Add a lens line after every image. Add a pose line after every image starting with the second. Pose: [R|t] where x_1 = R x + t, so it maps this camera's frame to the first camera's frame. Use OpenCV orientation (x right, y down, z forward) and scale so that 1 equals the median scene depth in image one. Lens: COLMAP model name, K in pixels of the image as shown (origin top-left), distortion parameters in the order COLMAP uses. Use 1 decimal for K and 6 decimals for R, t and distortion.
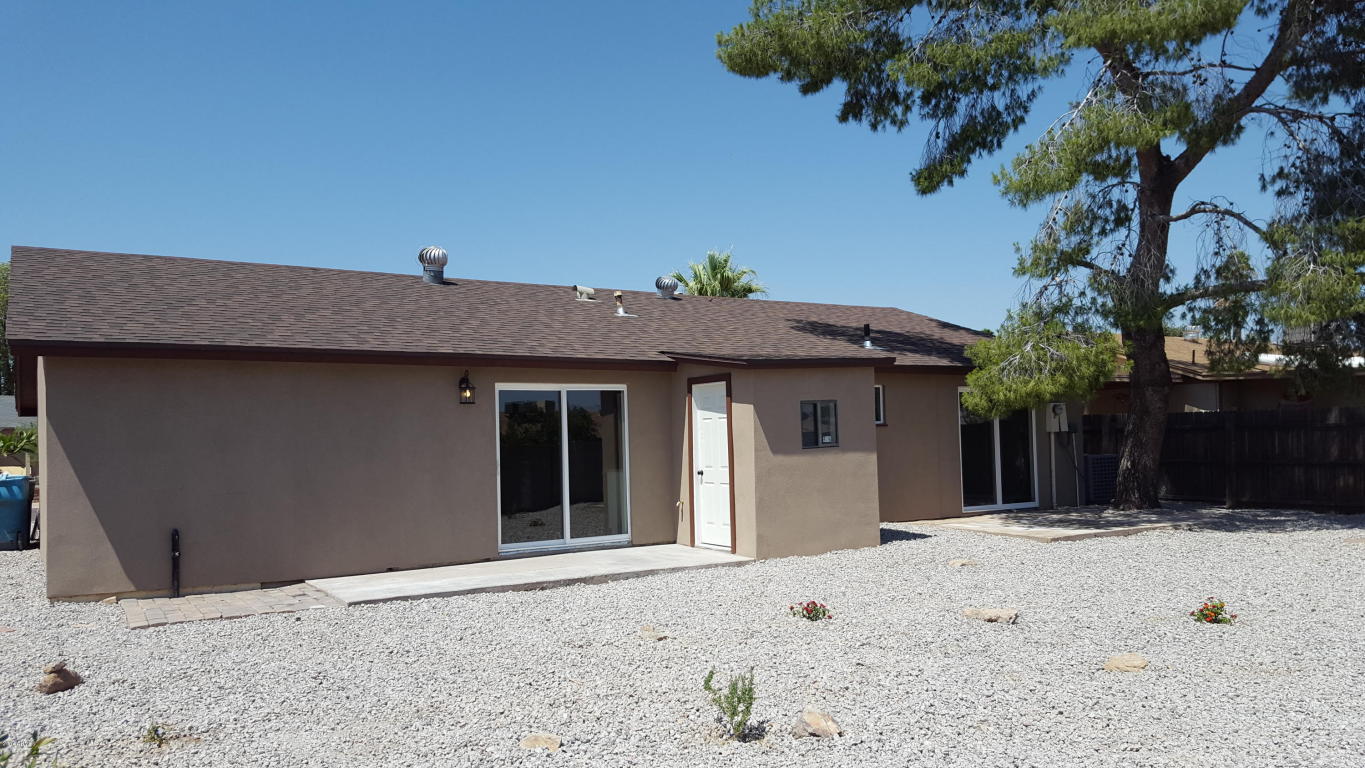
lens RADIAL K [[1002.2, 0, 686.0], [0, 1002.2, 411.2], [0, 0, 1]] dist [0.157614, -0.251860]
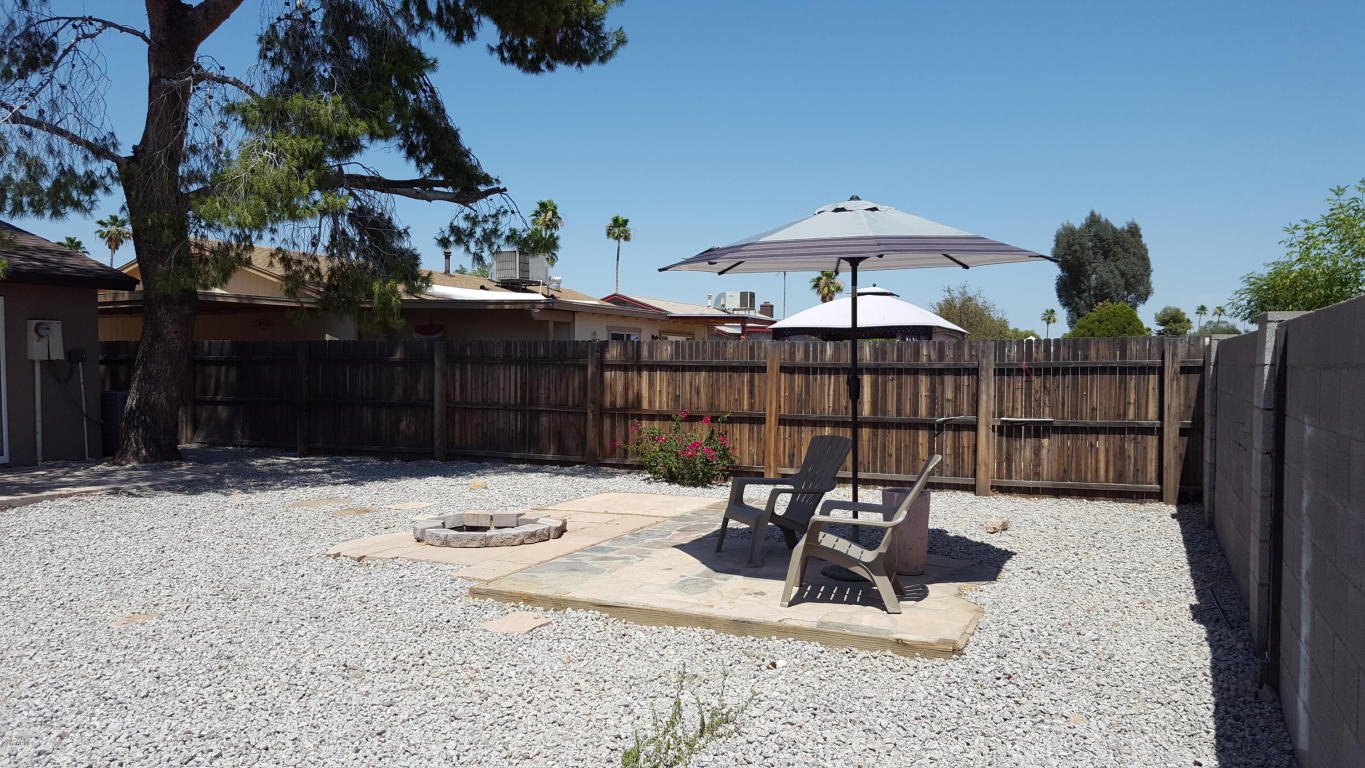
lens RADIAL K [[1002.2, 0, 686.0], [0, 1002.2, 411.2], [0, 0, 1]] dist [0.157614, -0.251860]
pose [[0.831507, 0.000248, 0.555514, 0.344142], [-0.038407, 0.997633, 0.057044, -0.002750], [-0.554185, -0.068769, 0.829548, 0.130045]]
